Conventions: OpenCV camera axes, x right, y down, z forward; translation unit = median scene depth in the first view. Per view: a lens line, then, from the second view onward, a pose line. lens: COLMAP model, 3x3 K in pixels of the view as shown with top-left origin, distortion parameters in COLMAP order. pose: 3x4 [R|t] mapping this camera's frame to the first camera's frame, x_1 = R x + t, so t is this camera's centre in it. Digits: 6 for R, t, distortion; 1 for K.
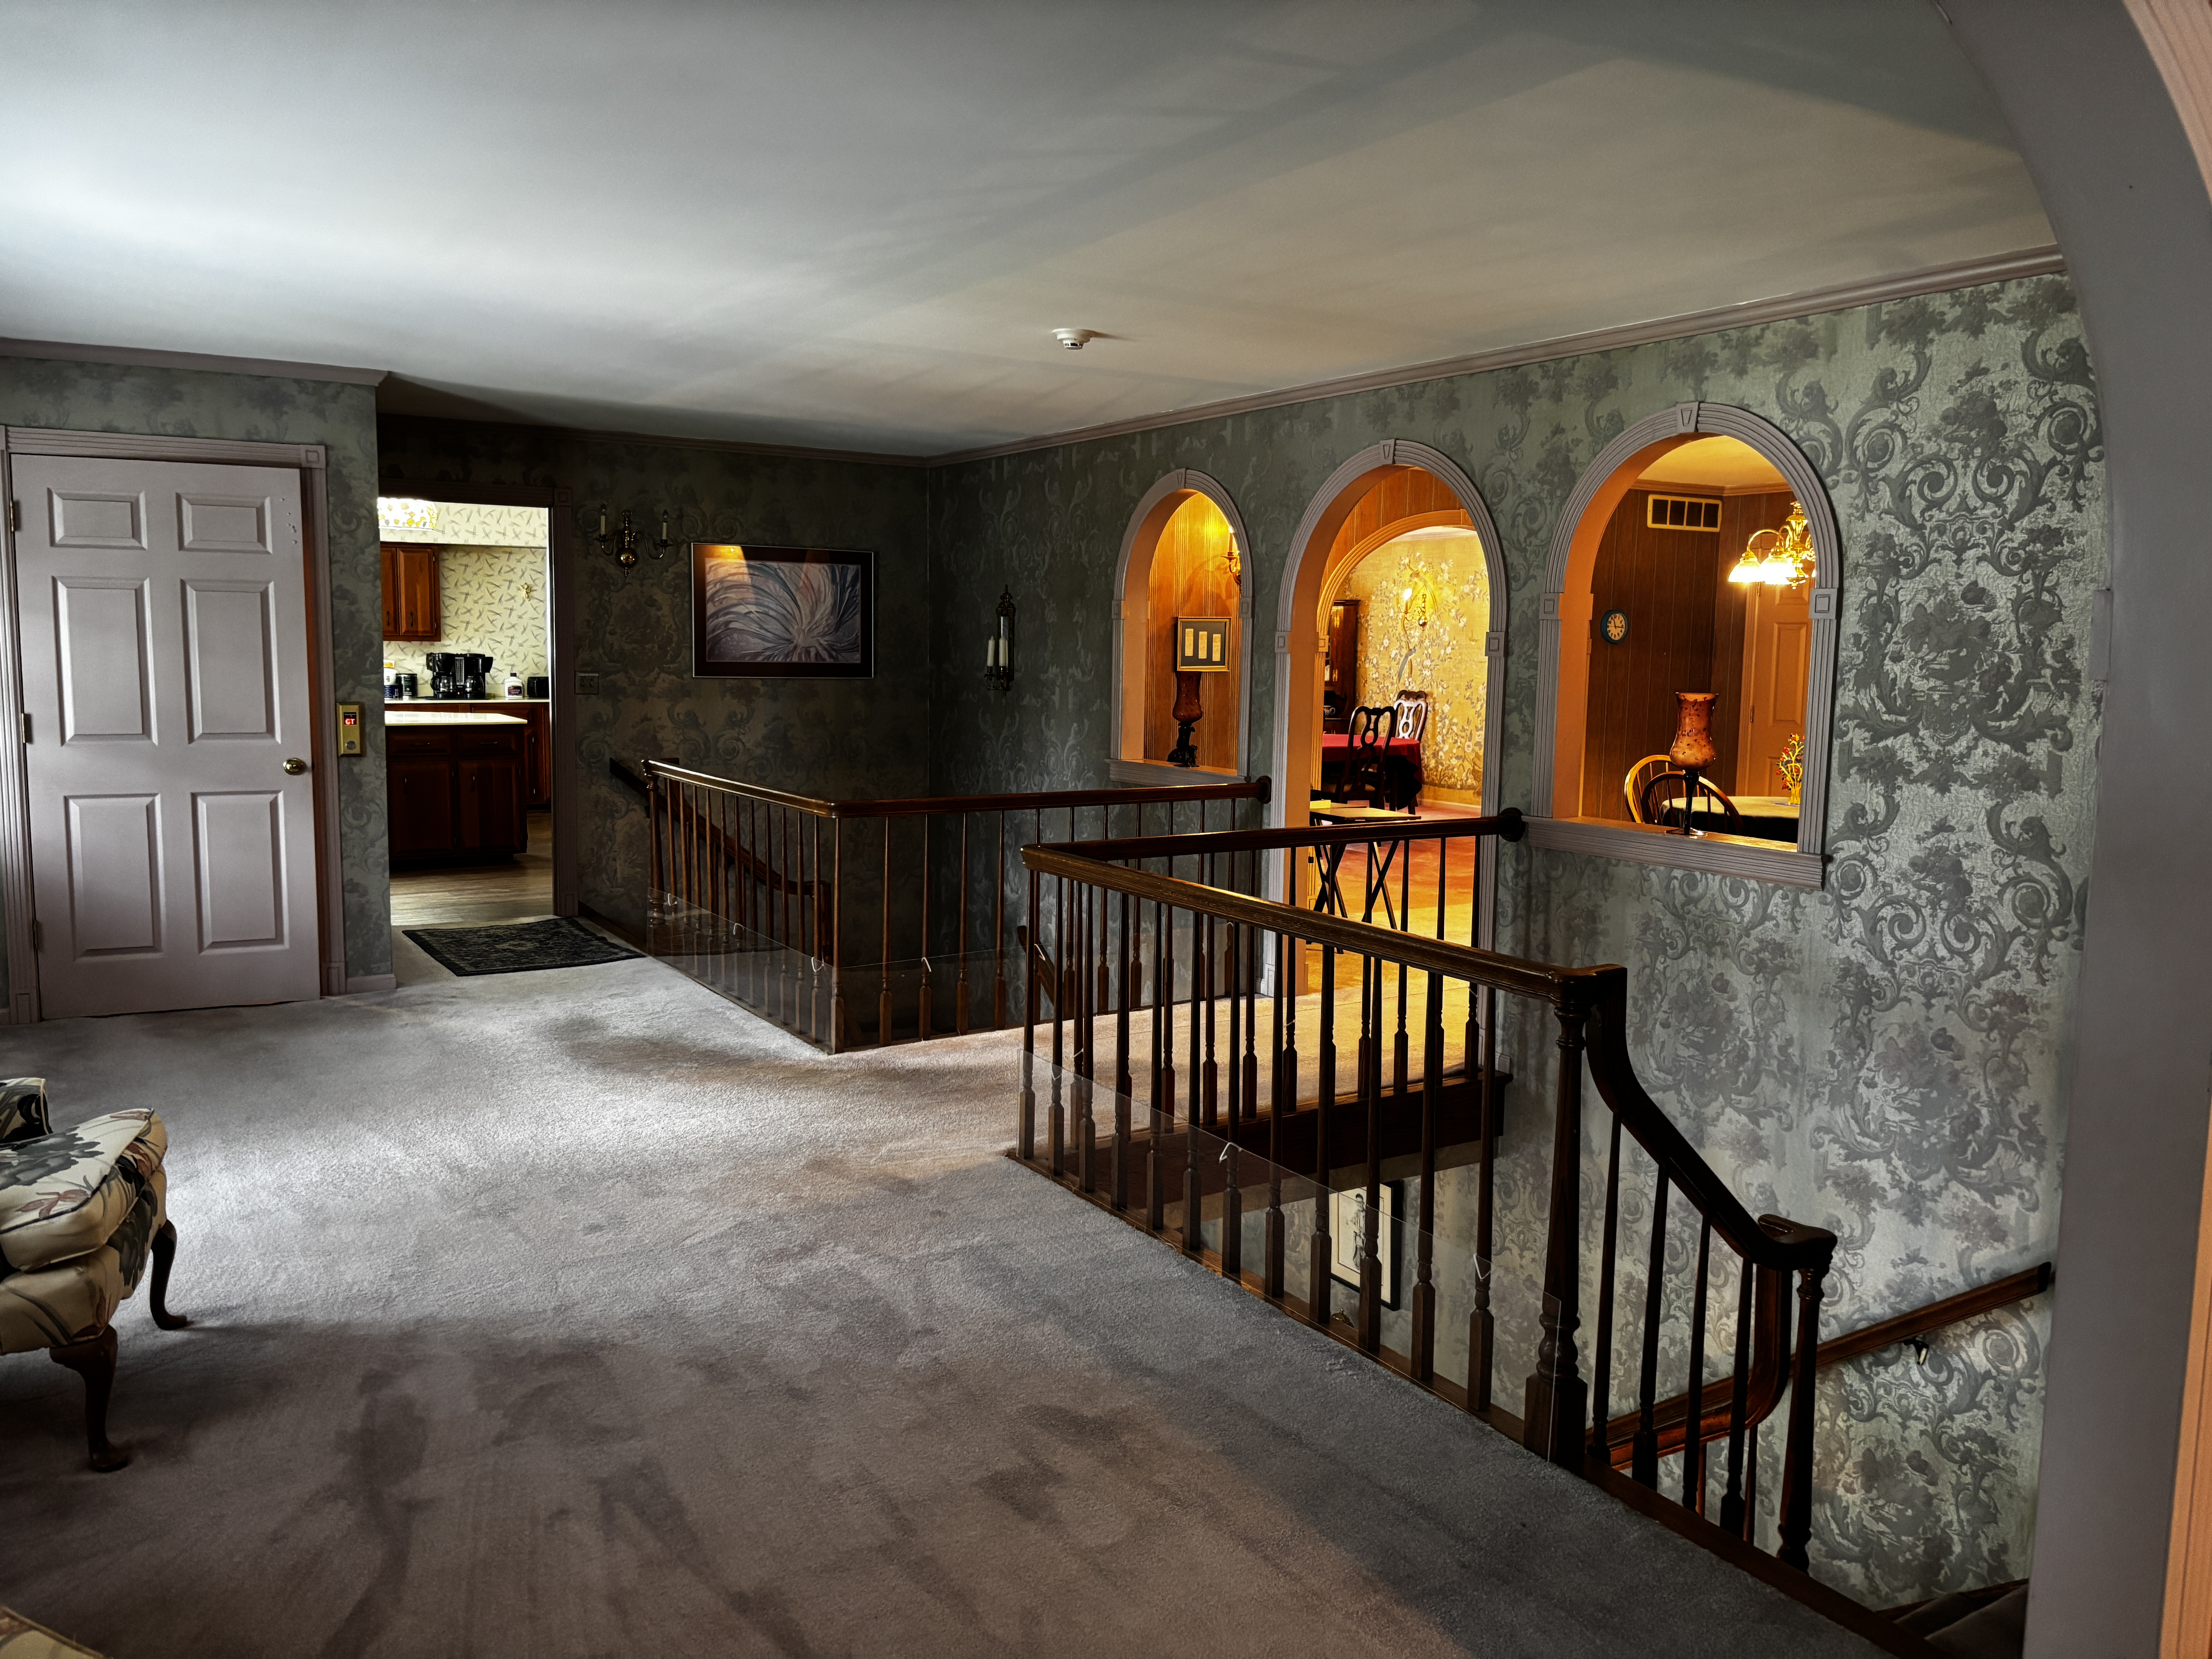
lens RADIAL K [[1712.1, 0, 1089.4], [0, 1712.1, 823.1], [0, 0, 1]] dist [0.030133, -0.020629]
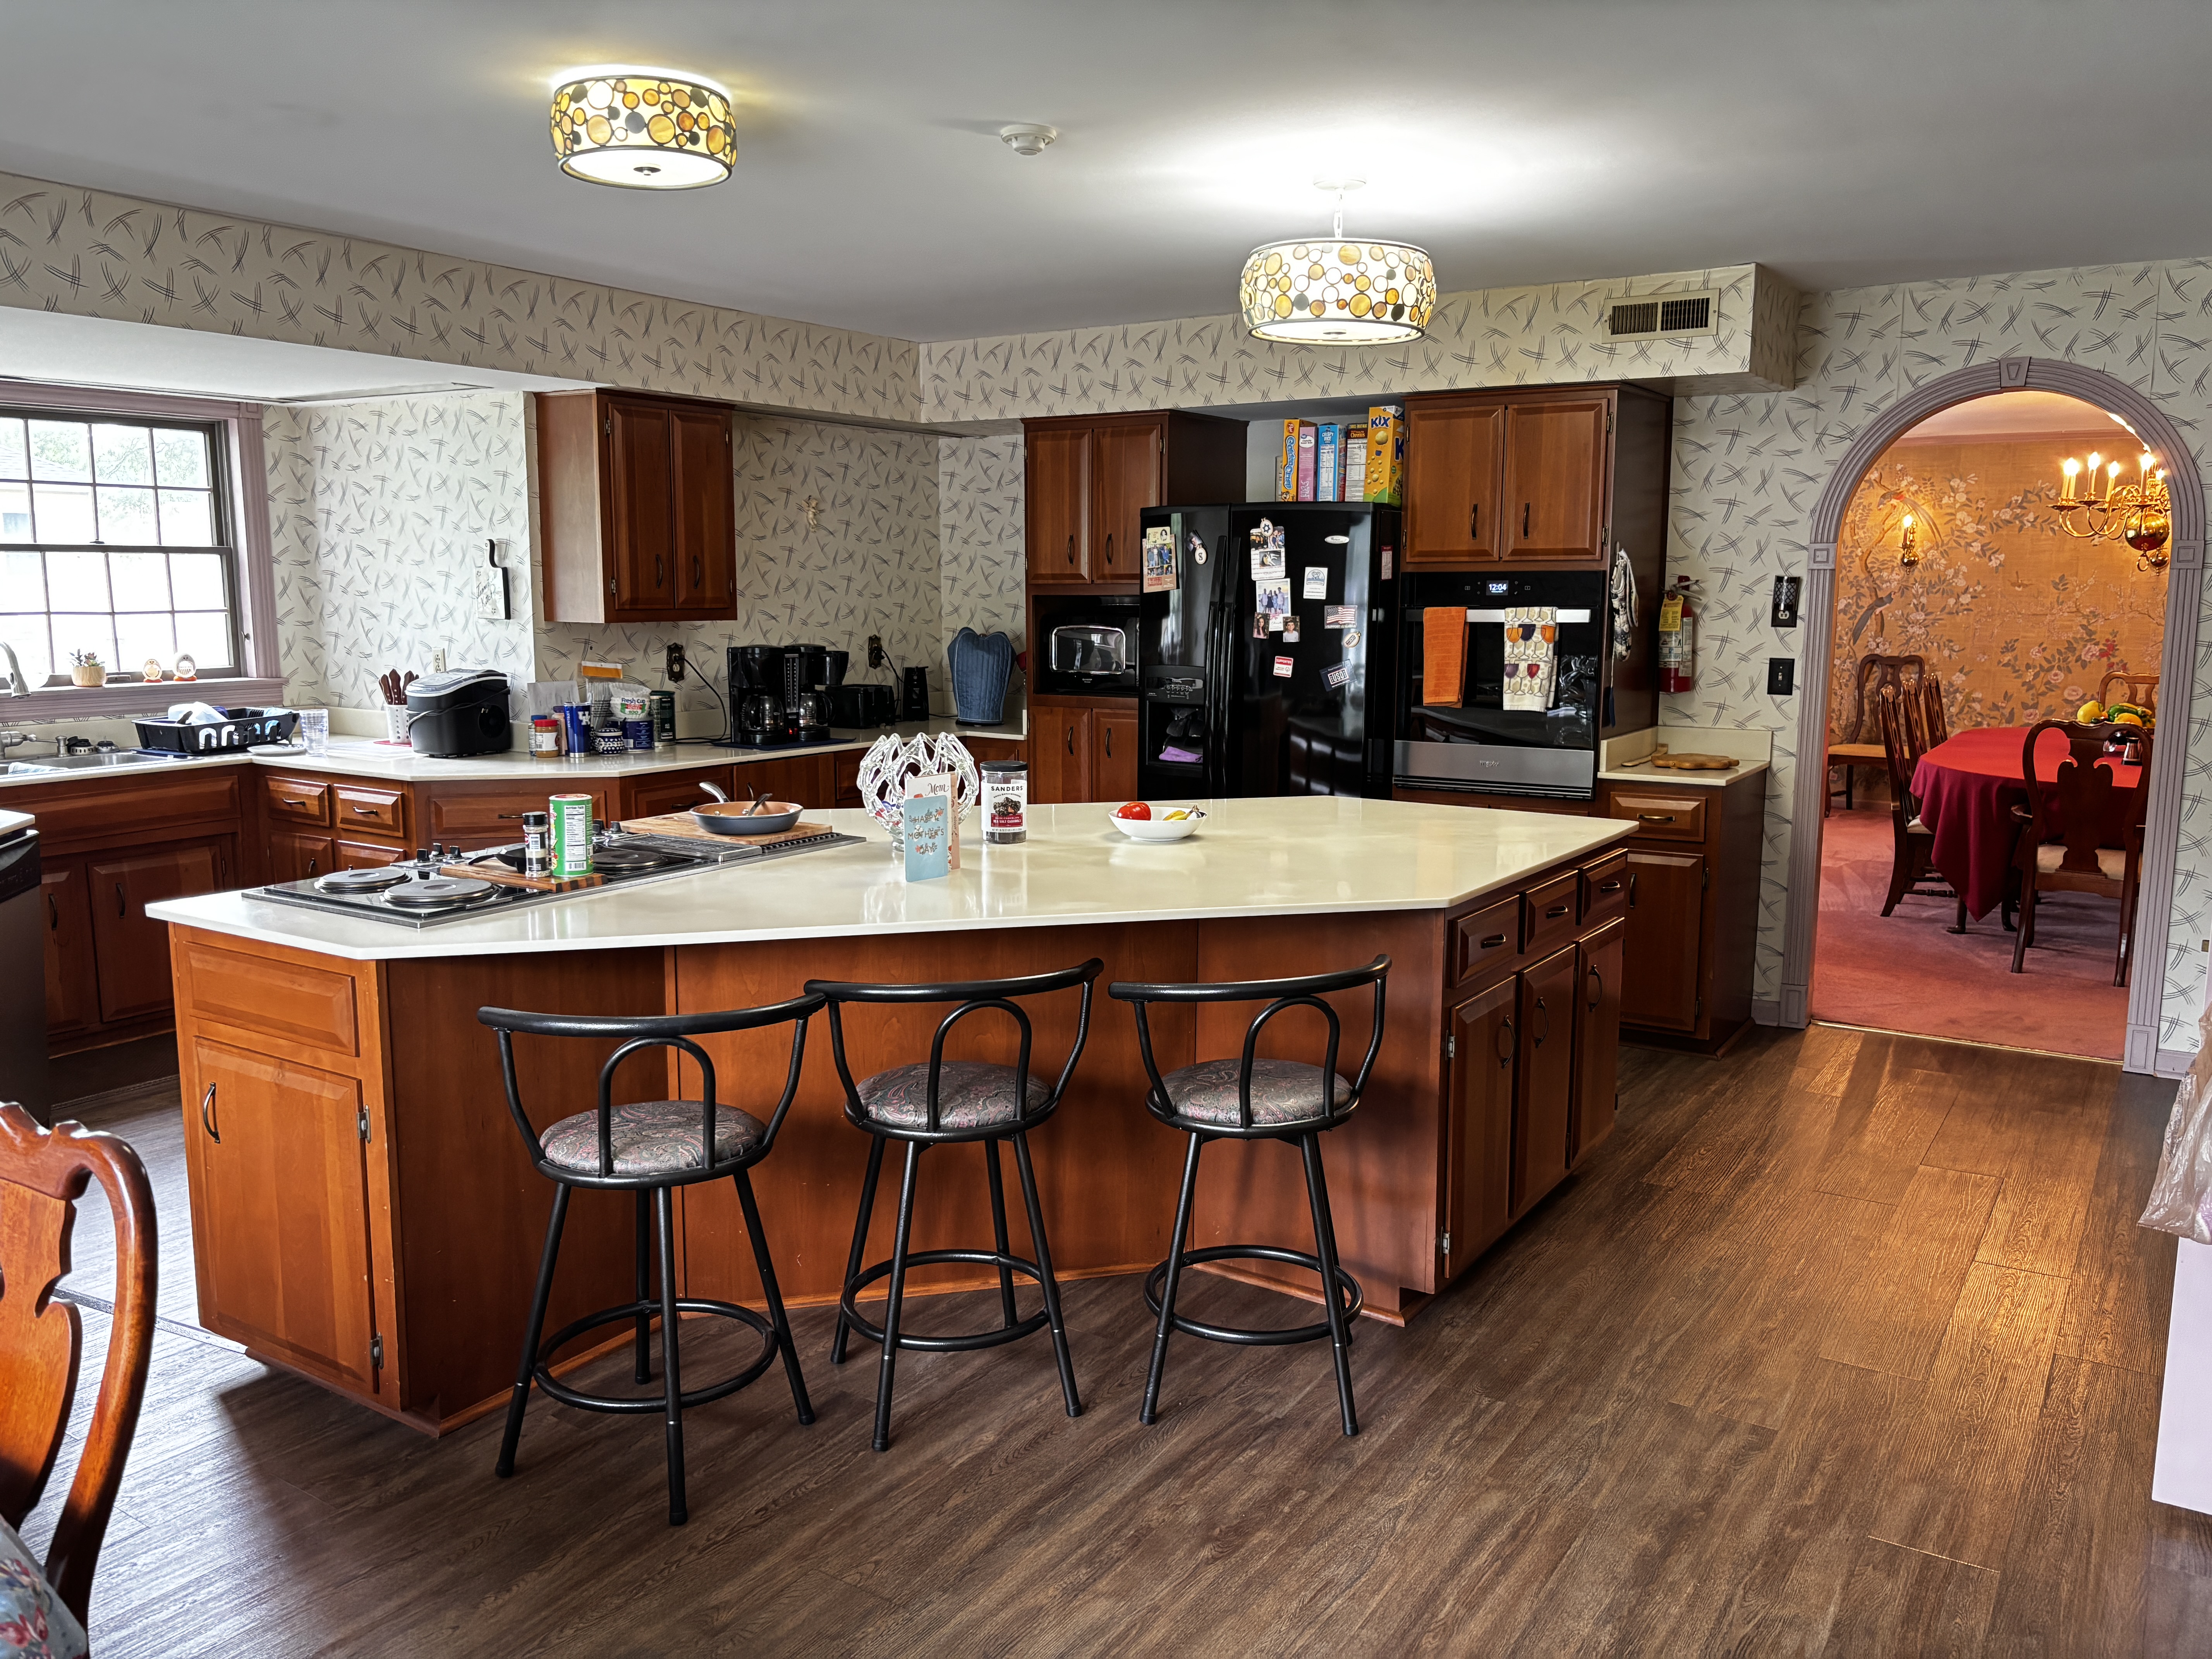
lens RADIAL K [[1712.1, 0, 1112.7], [0, 1712.1, 826.5], [0, 0, 1]] dist [0.030133, -0.020629]
pose [[0.908829, -0.069440, 0.411349, -0.523436], [0.053716, 0.997320, 0.049678, -0.073742], [-0.413696, -0.023053, 0.910123, 0.588774]]
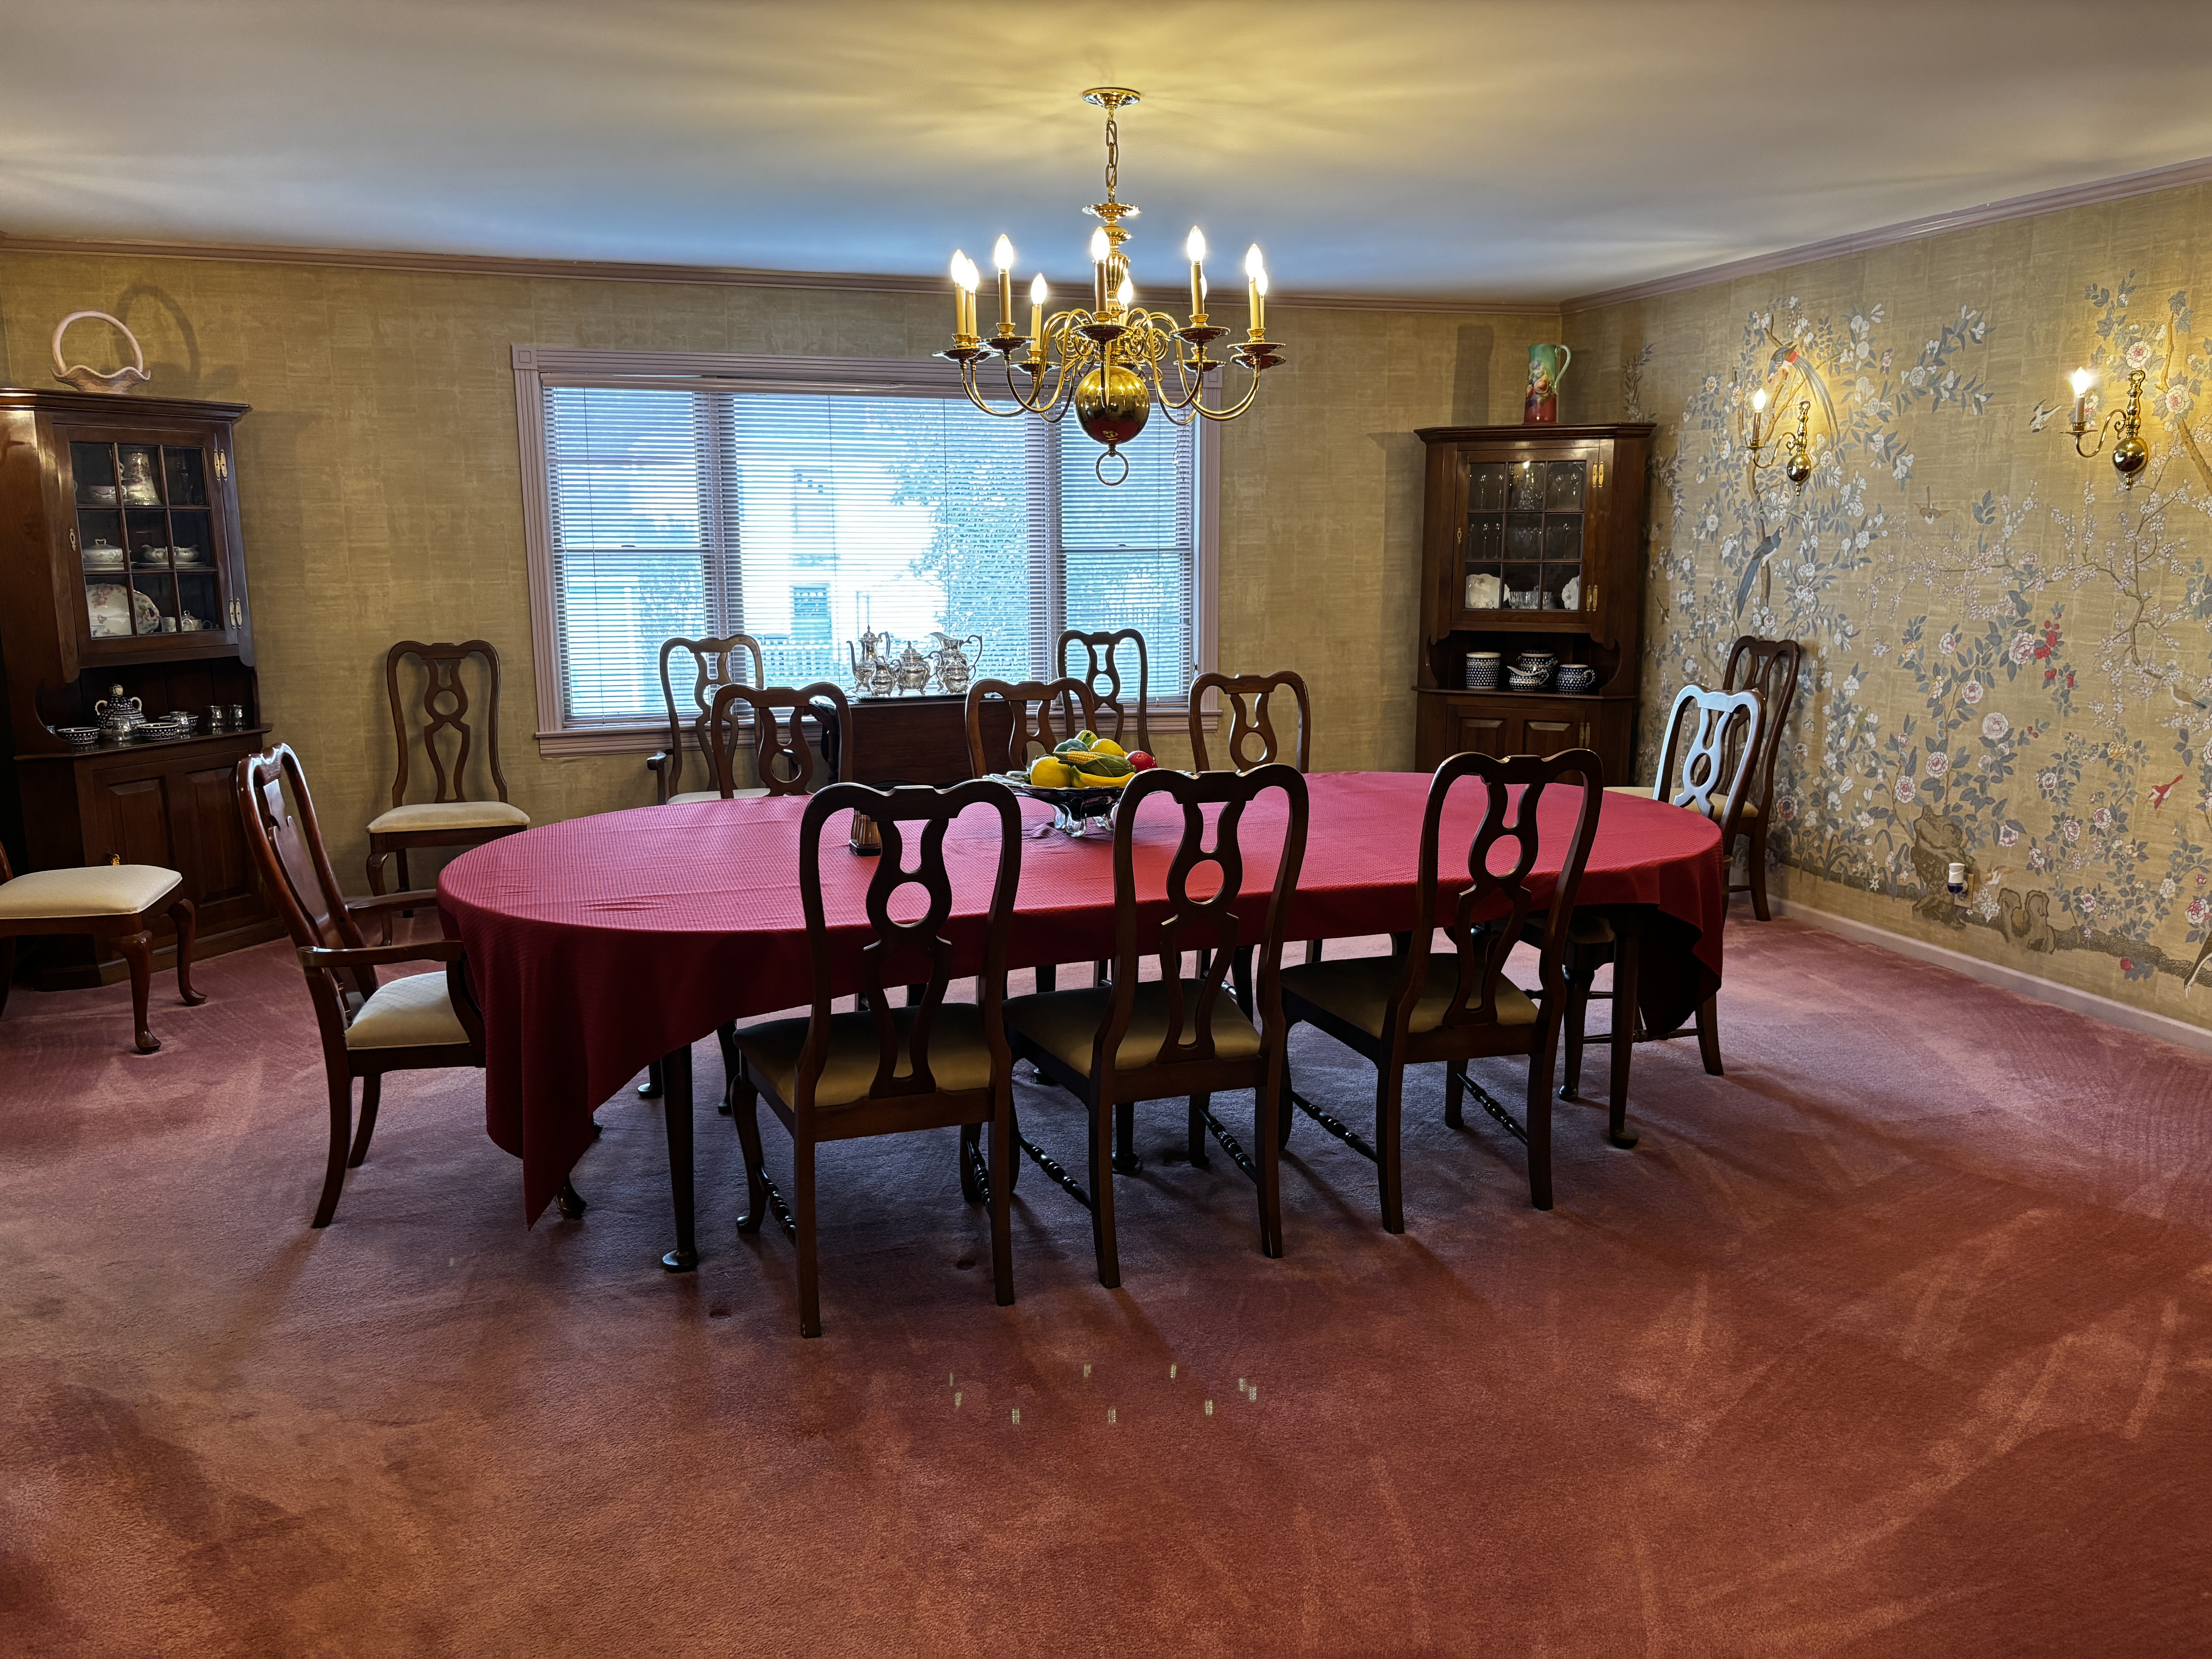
lens RADIAL K [[1712.1, 0, 1126.7], [0, 1712.1, 823.2], [0, 0, 1]] dist [0.030133, -0.020629]
pose [[0.975122, 0.029233, -0.219735, 0.163136], [-0.015537, 0.997842, 0.063800, -0.071505], [0.221125, -0.058798, 0.973471, 0.701543]]
